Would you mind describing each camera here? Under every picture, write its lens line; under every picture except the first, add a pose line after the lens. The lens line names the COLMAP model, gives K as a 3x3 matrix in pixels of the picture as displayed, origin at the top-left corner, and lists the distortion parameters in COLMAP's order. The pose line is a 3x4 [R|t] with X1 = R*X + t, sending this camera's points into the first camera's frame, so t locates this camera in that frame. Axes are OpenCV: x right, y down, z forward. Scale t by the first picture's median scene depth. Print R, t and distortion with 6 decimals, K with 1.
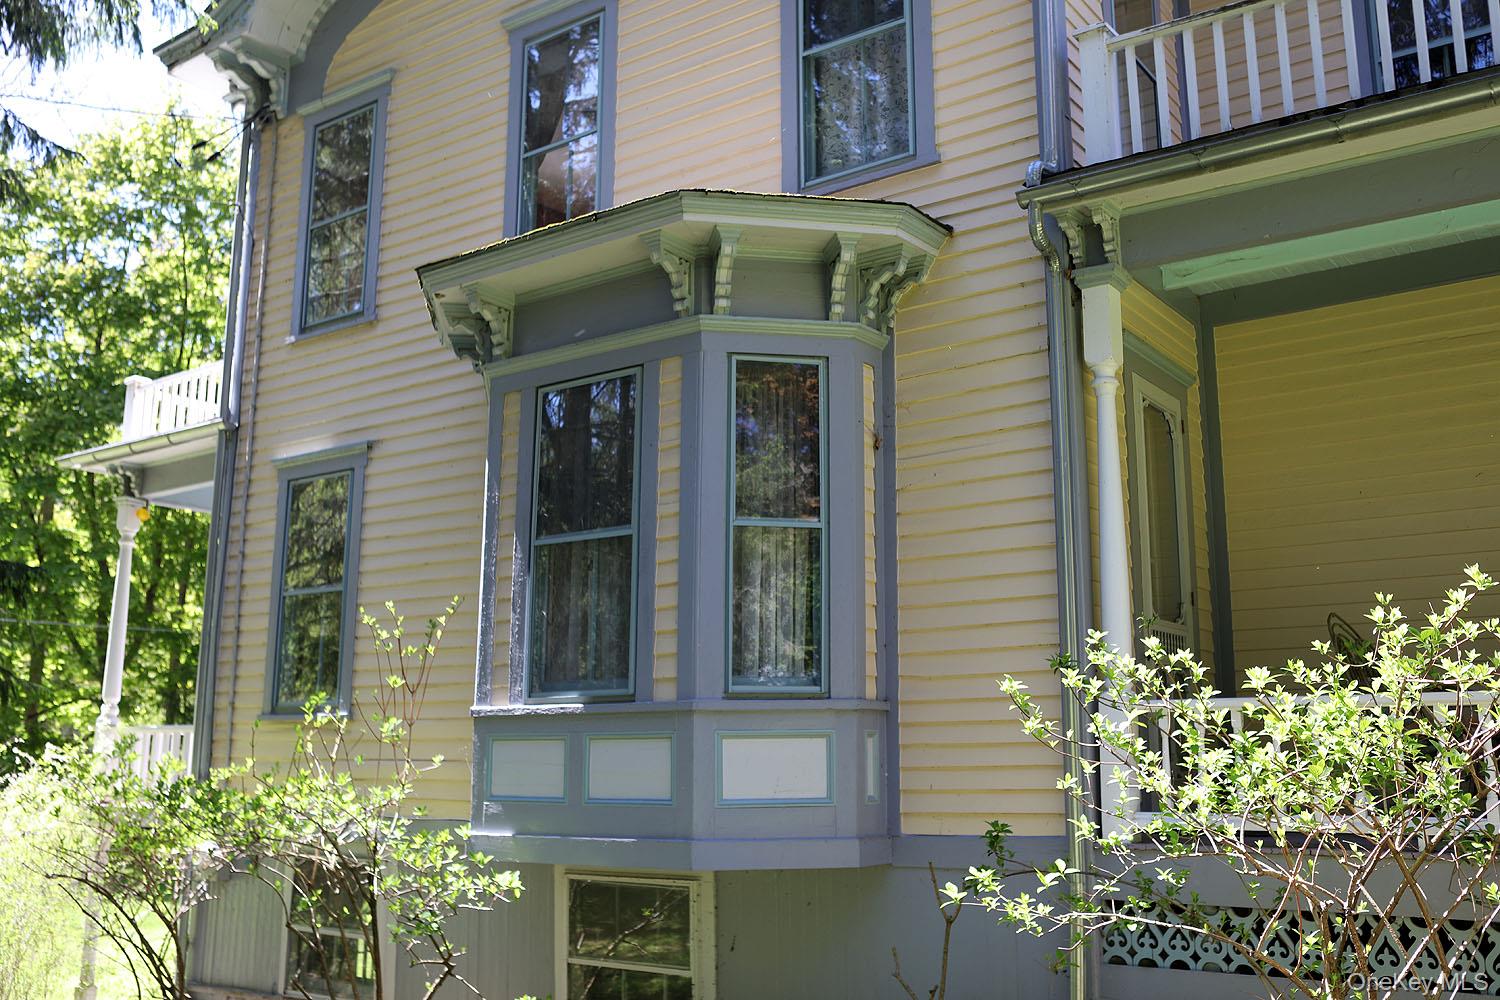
lens RADIAL K [[1375.8, 0, 750.0], [0, 1375.8, 500.0], [0, 0, 1]] dist [-0.094154, 0.139989]
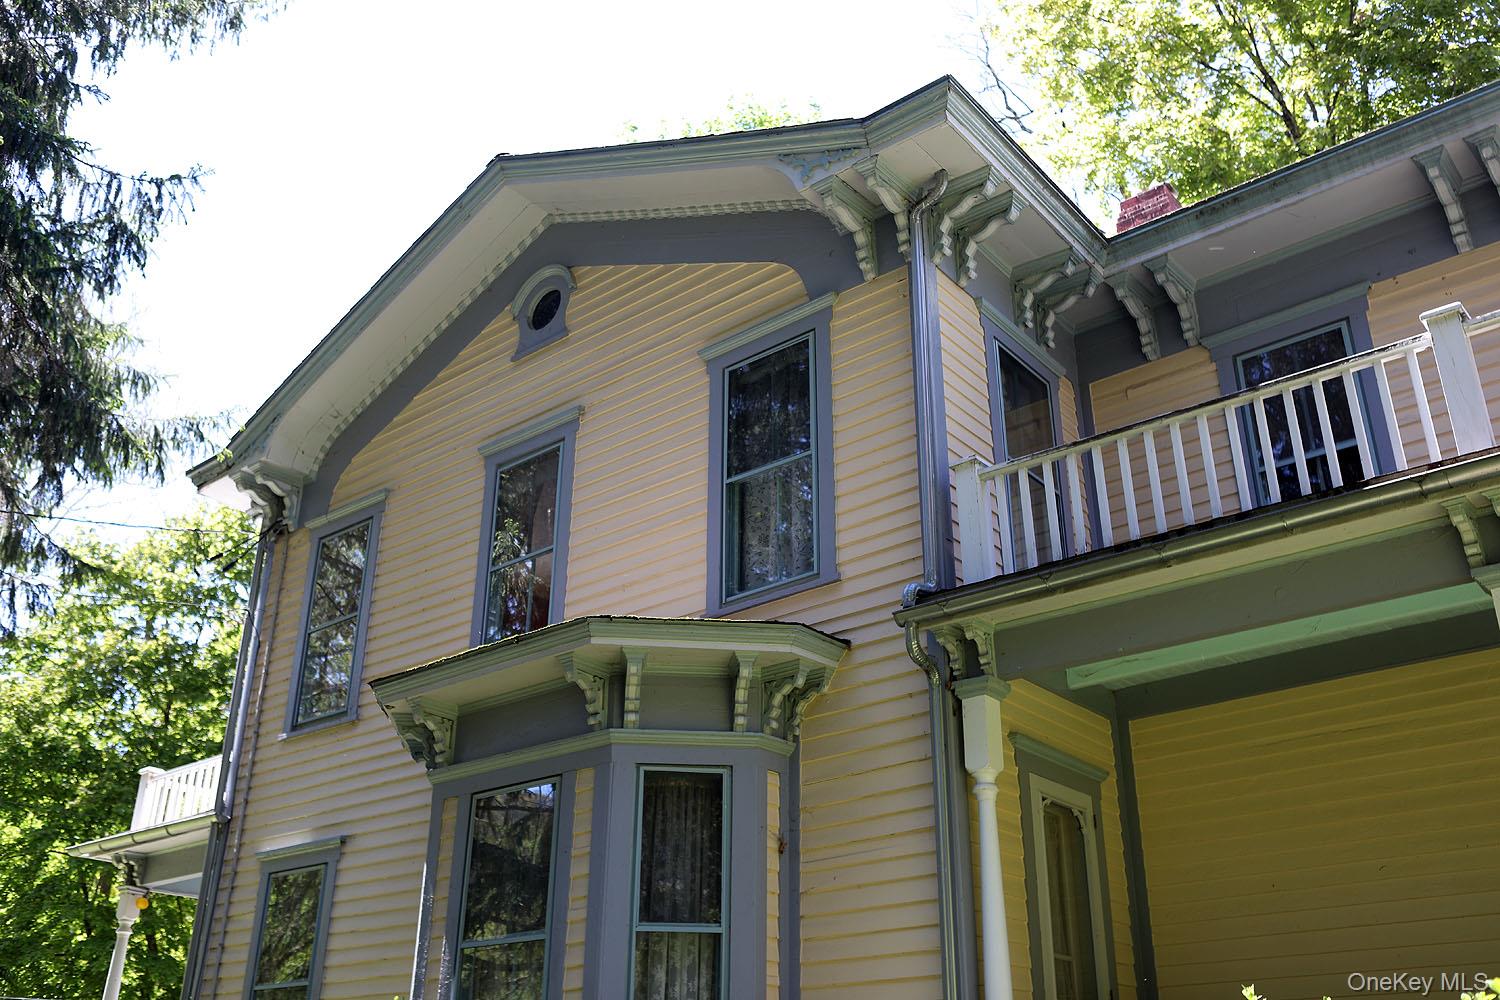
lens RADIAL K [[1375.8, 0, 750.0], [0, 1375.8, 500.0], [0, 0, 1]] dist [-0.094154, 0.139989]
pose [[0.998303, -0.023495, -0.053281, 0.117847], [0.009075, 0.966582, -0.256195, -0.027432], [0.057519, 0.255277, 0.965156, -0.069926]]
